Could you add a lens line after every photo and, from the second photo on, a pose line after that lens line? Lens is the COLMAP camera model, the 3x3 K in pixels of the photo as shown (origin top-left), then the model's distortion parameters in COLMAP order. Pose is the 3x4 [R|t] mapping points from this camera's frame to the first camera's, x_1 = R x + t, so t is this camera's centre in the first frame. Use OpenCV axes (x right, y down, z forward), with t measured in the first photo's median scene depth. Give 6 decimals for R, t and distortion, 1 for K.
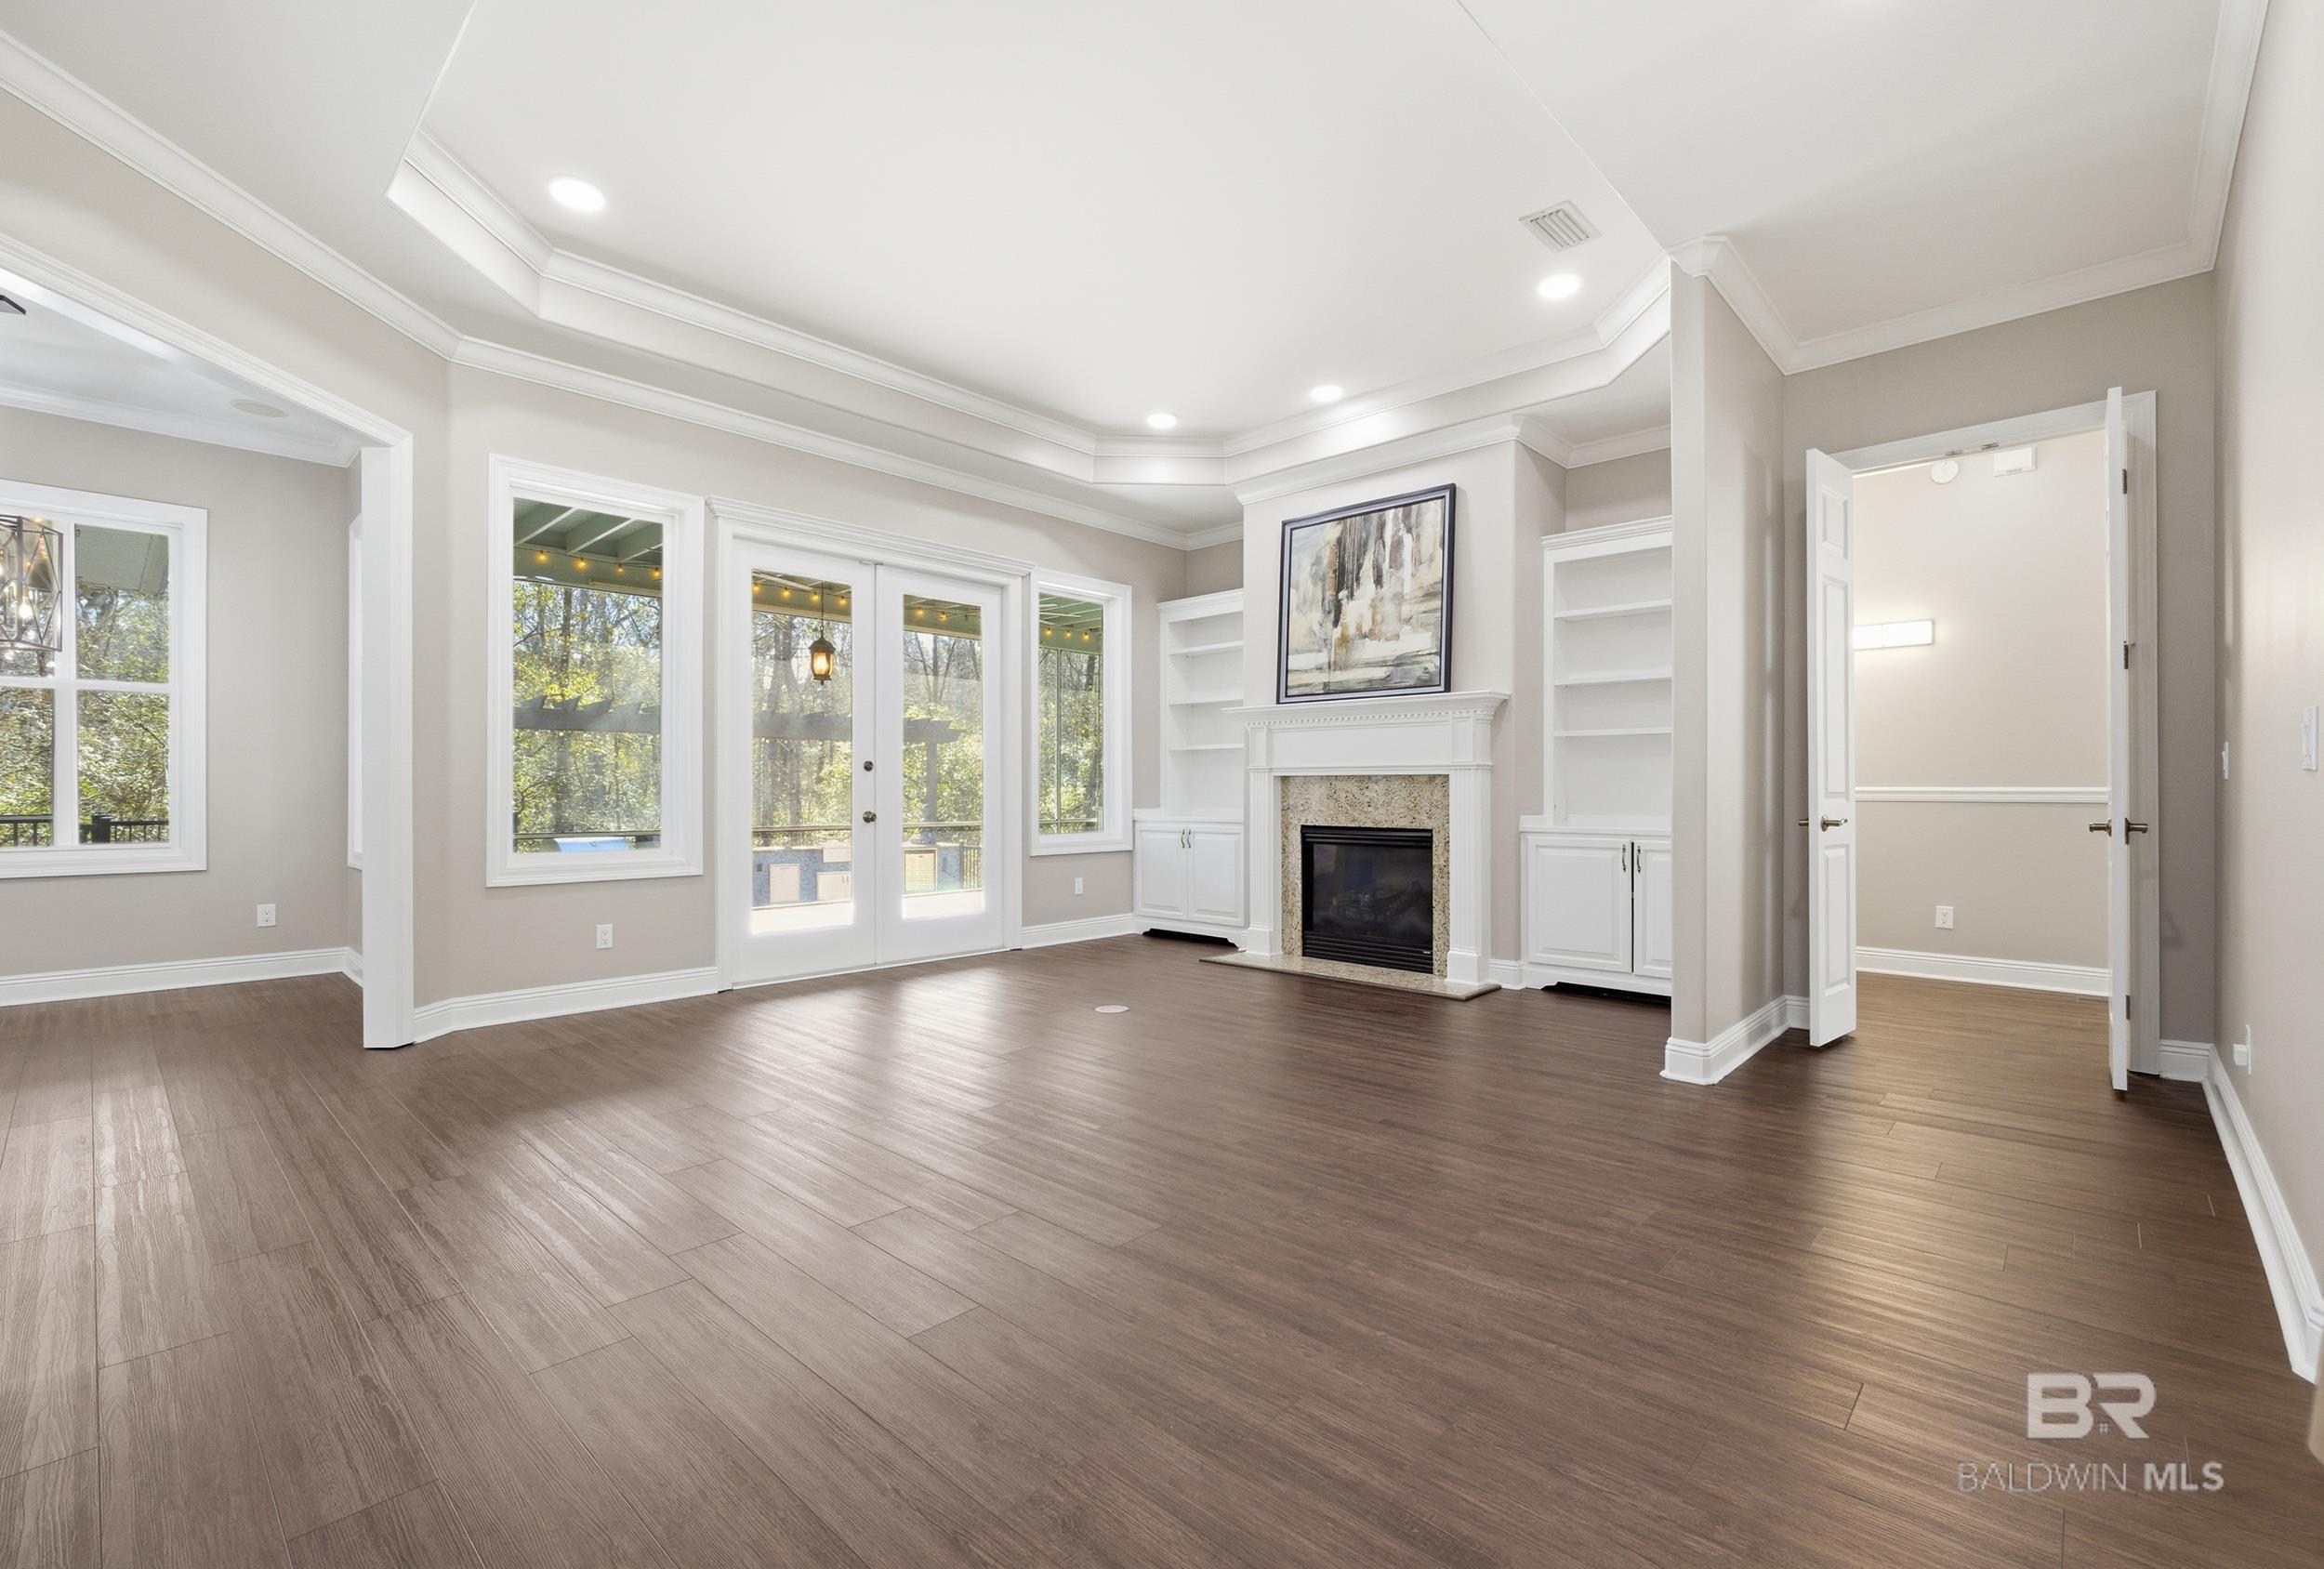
lens RADIAL K [[1043.0, 0, 1169.7], [0, 1043.0, 791.5], [0, 0, 1]] dist [-0.001754, 0.000709]
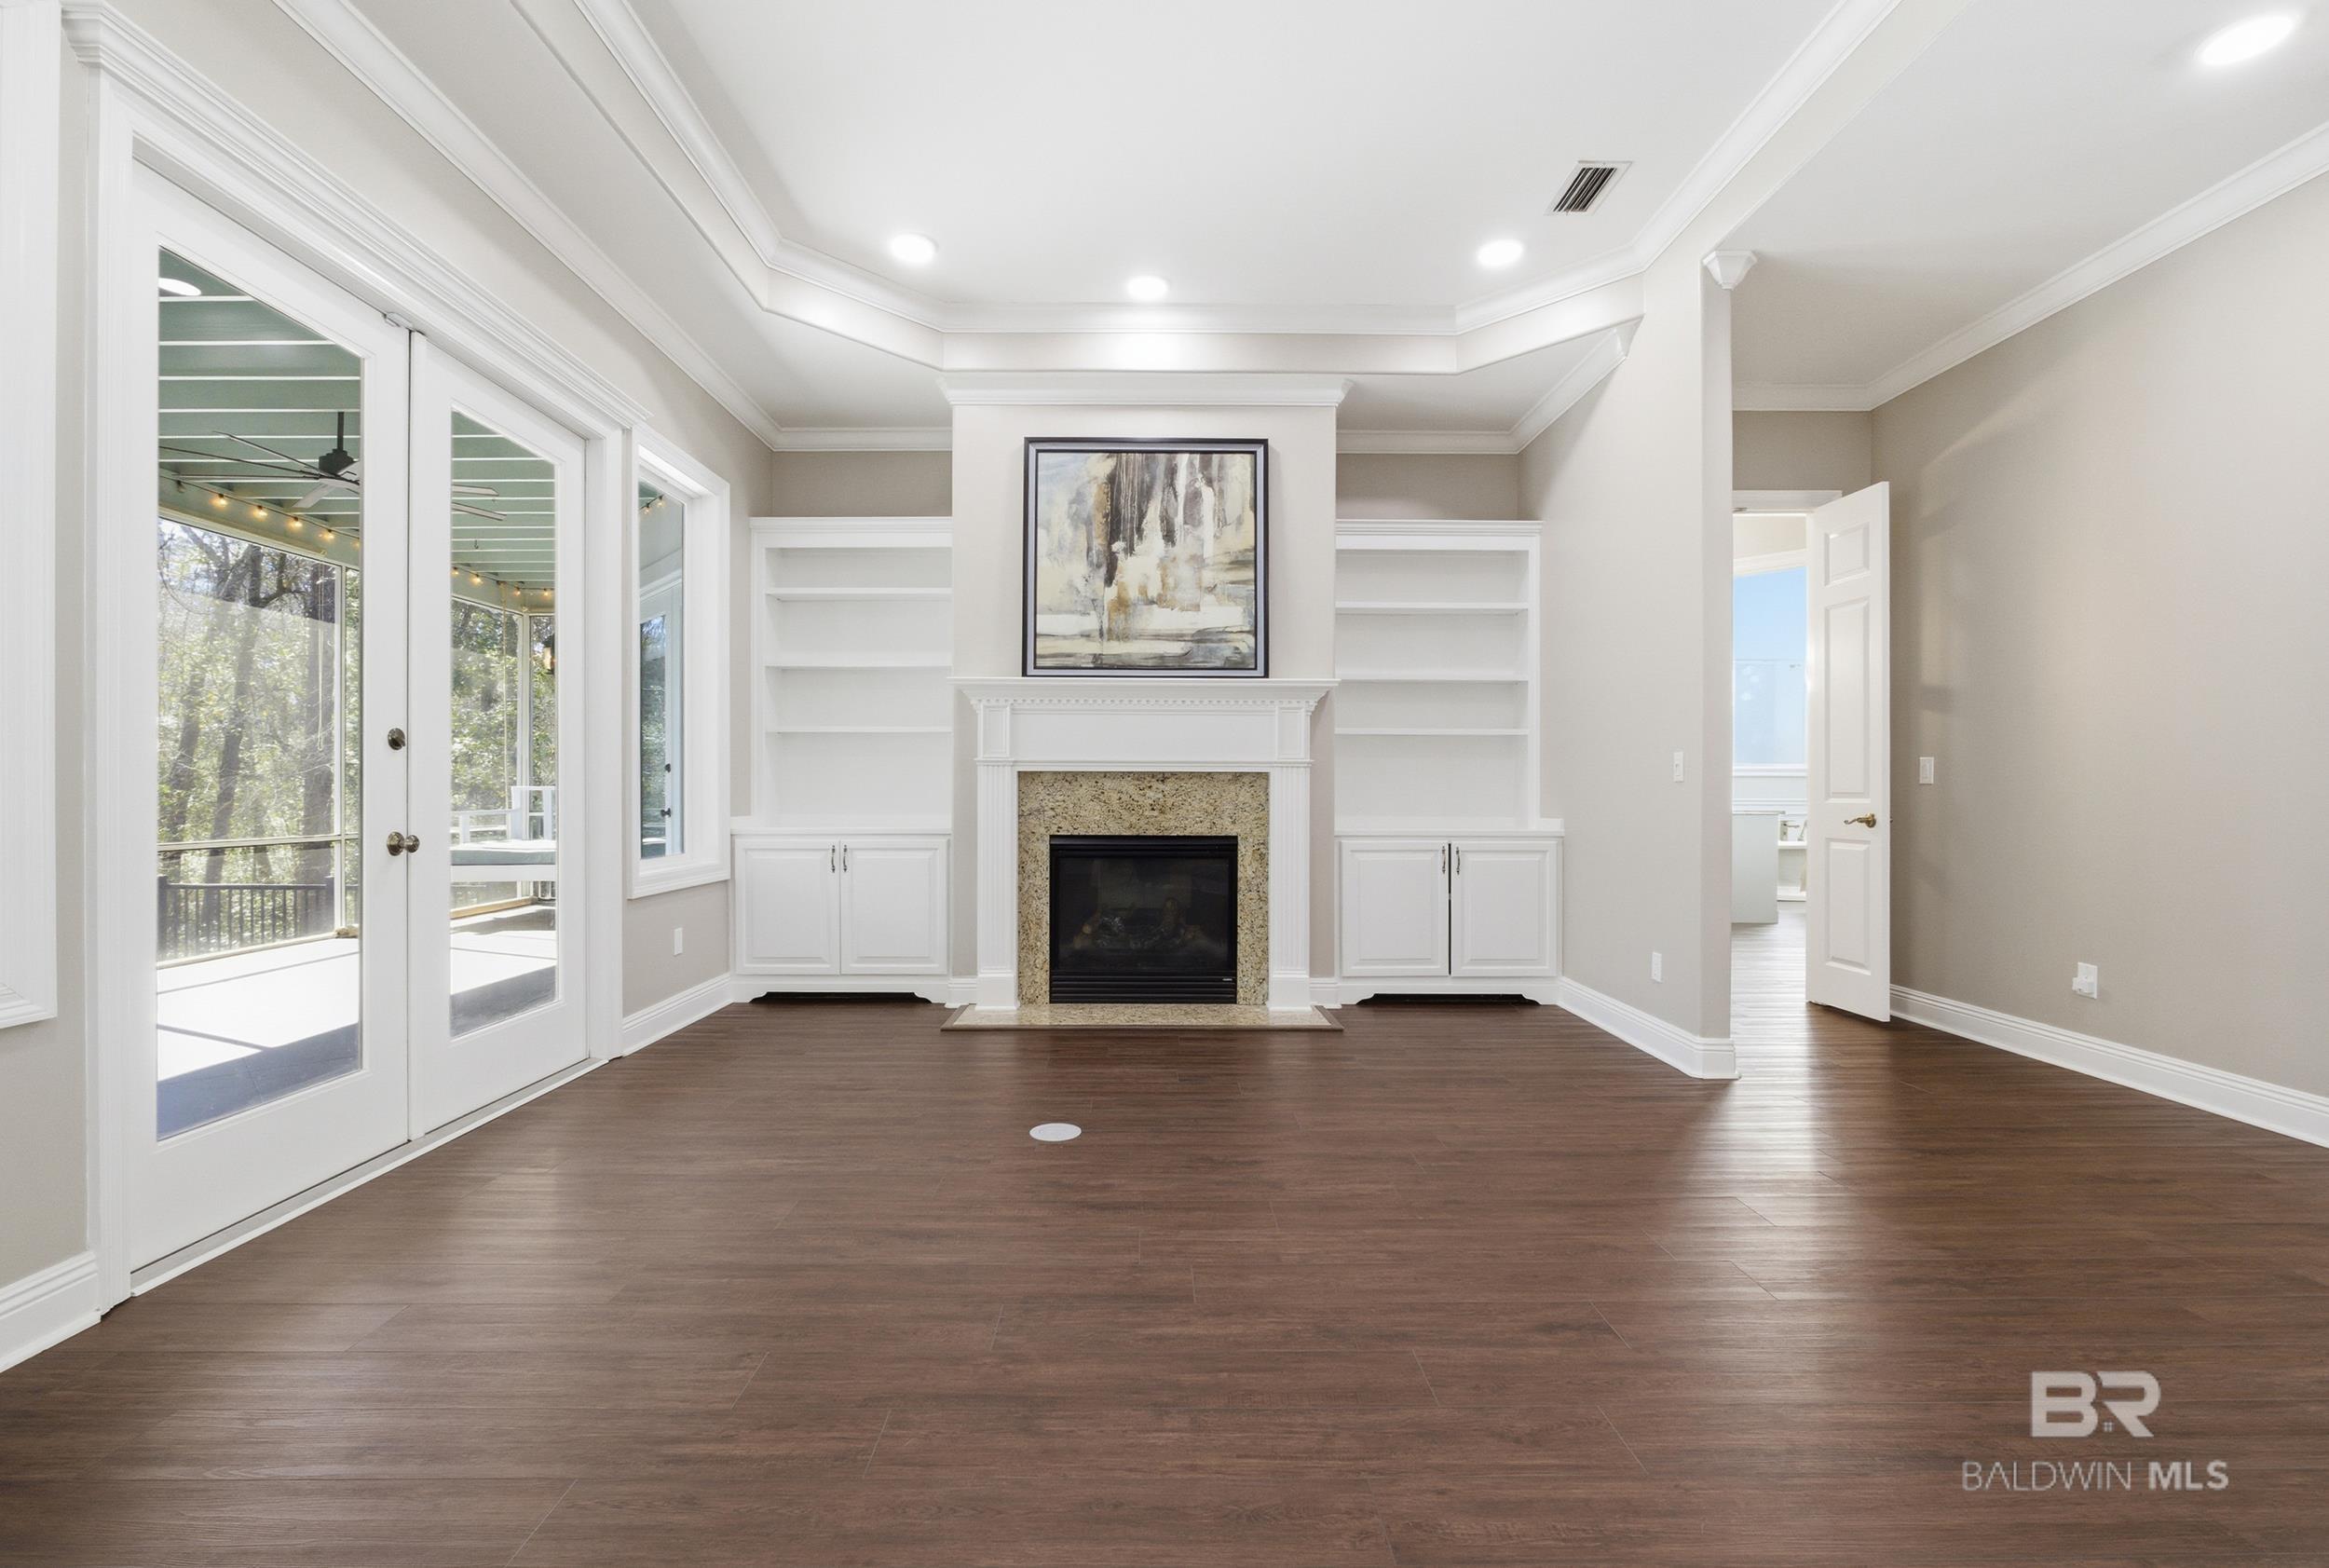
lens RADIAL K [[1045.3, 0, 1163.5], [0, 1045.3, 792.8], [0, 0, 1]] dist [-0.001754, 0.000709]
pose [[0.717994, -0.000802, 0.696049, -0.376443], [-0.001024, 0.999997, 0.002208, -0.000979], [-0.696049, -0.002298, 0.717991, 0.404942]]
